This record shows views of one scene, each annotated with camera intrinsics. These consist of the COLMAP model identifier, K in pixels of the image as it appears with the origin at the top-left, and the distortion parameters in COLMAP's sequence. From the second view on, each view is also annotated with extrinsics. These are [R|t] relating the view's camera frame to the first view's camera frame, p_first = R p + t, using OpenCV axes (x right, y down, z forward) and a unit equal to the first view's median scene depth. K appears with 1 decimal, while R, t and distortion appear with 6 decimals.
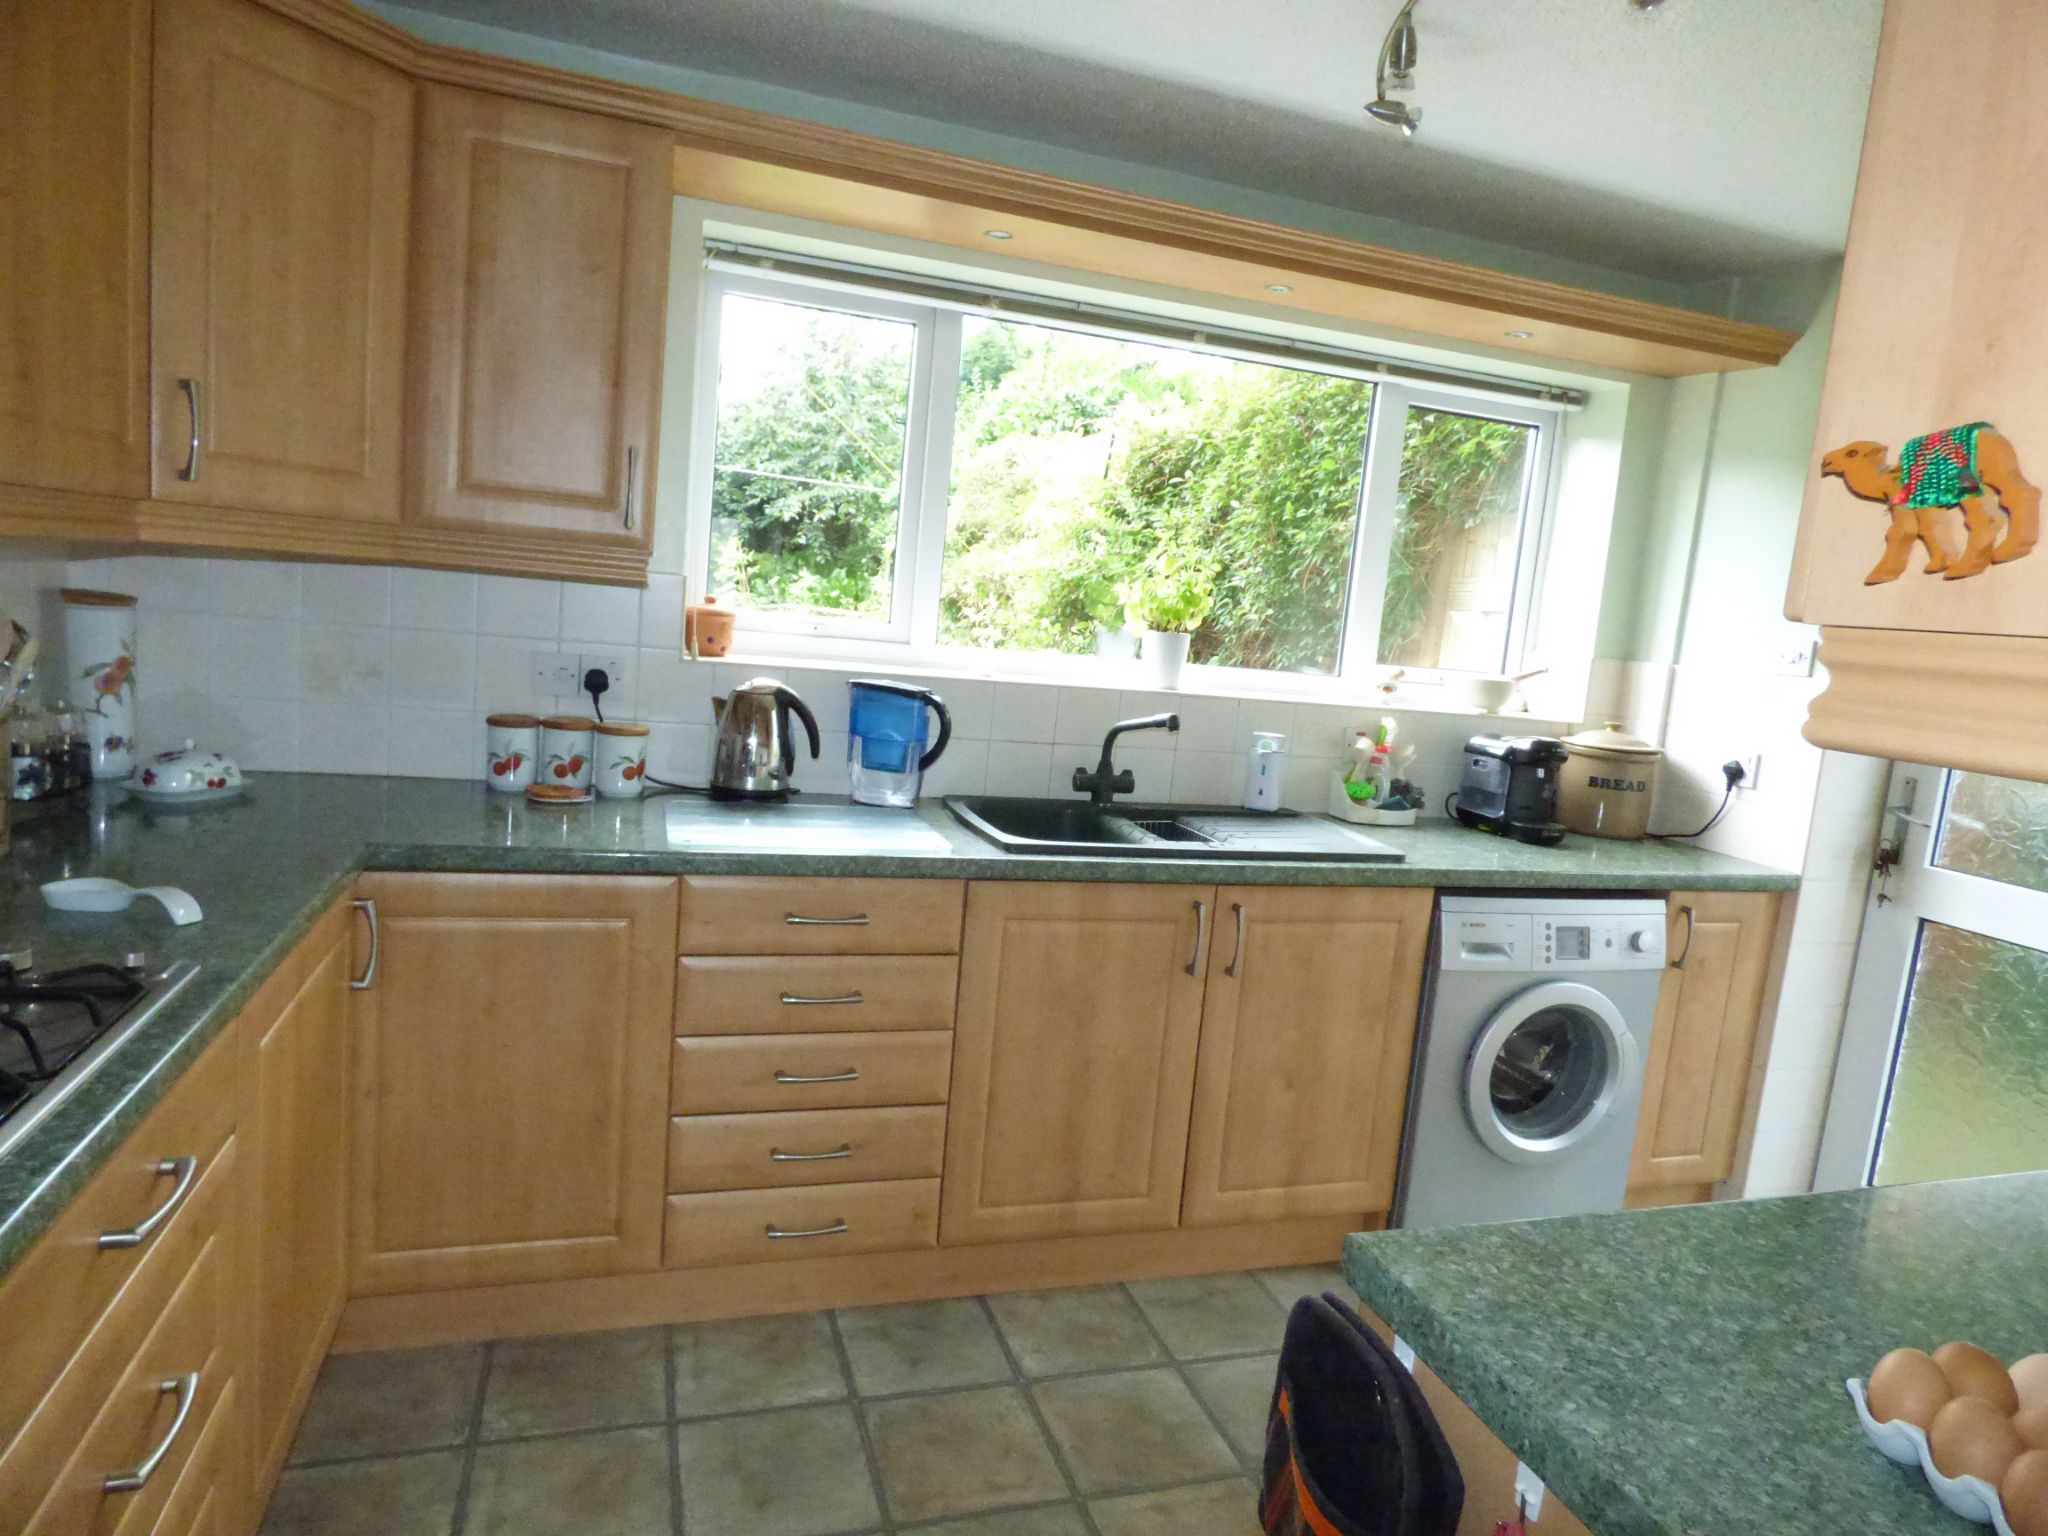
lens RADIAL K [[1233.7, 0, 1032.3], [0, 1233.7, 776.7], [0, 0, 1]] dist [-0.012184, -0.005215]
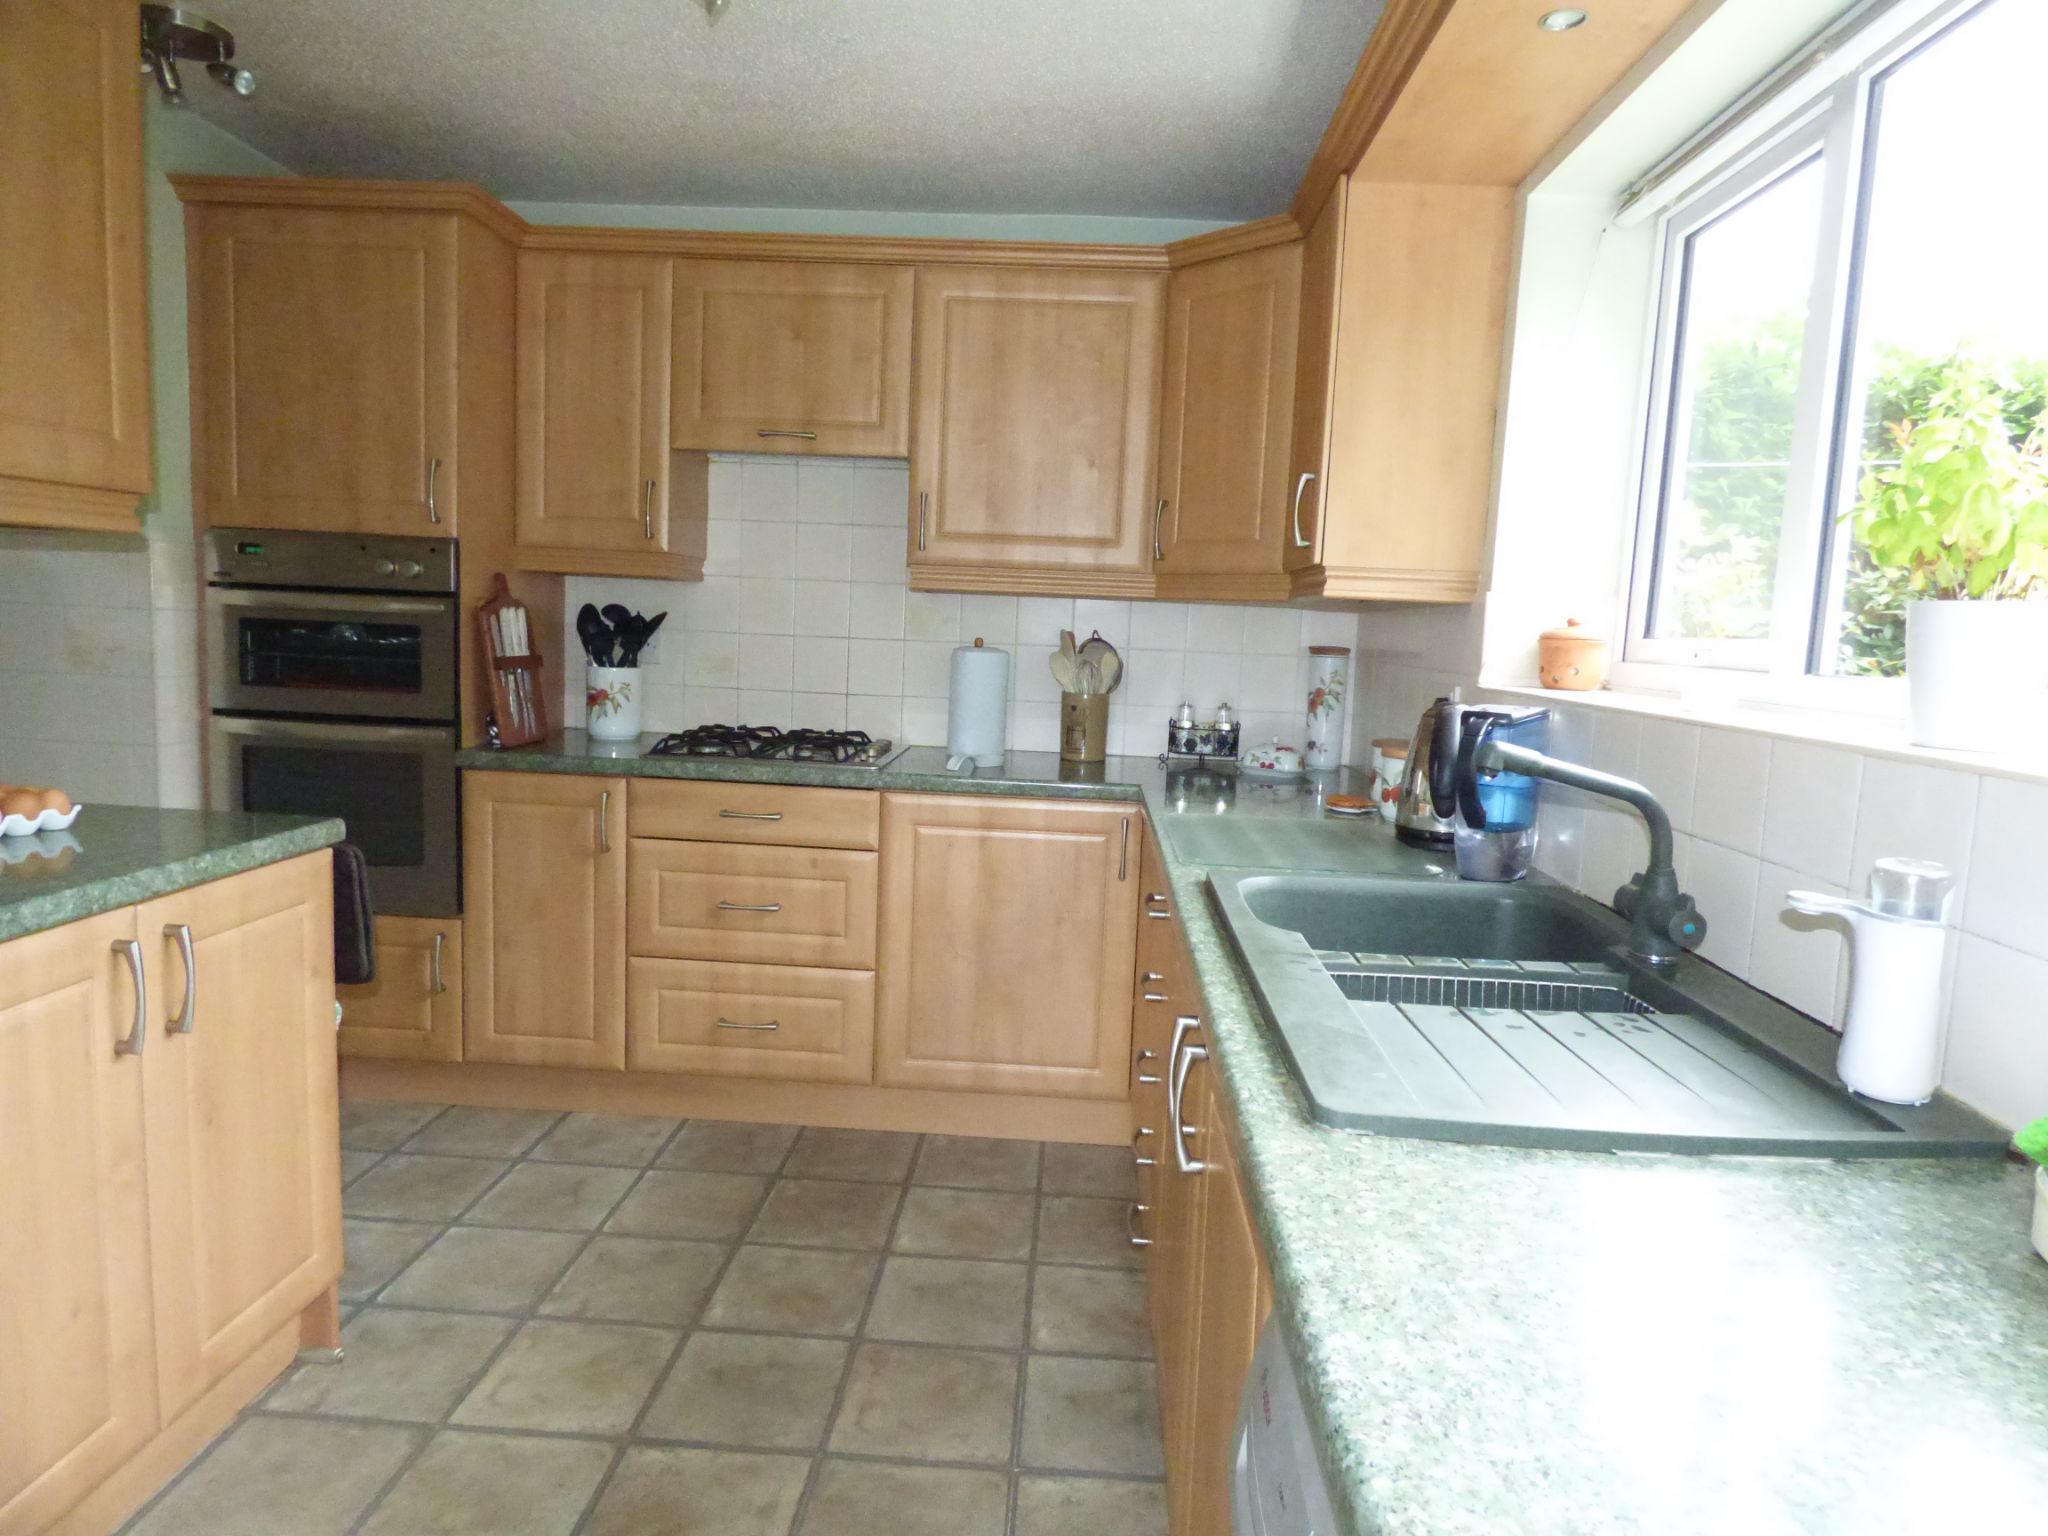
lens RADIAL K [[1233.7, 0, 1035.9], [0, 1233.7, 760.8], [0, 0, 1]] dist [-0.012184, -0.005215]
pose [[-0.346797, -0.003337, -0.937934, 0.824784], [-0.204887, 0.976113, 0.072283, -0.051171], [0.915289, 0.217238, -0.339197, 1.260872]]
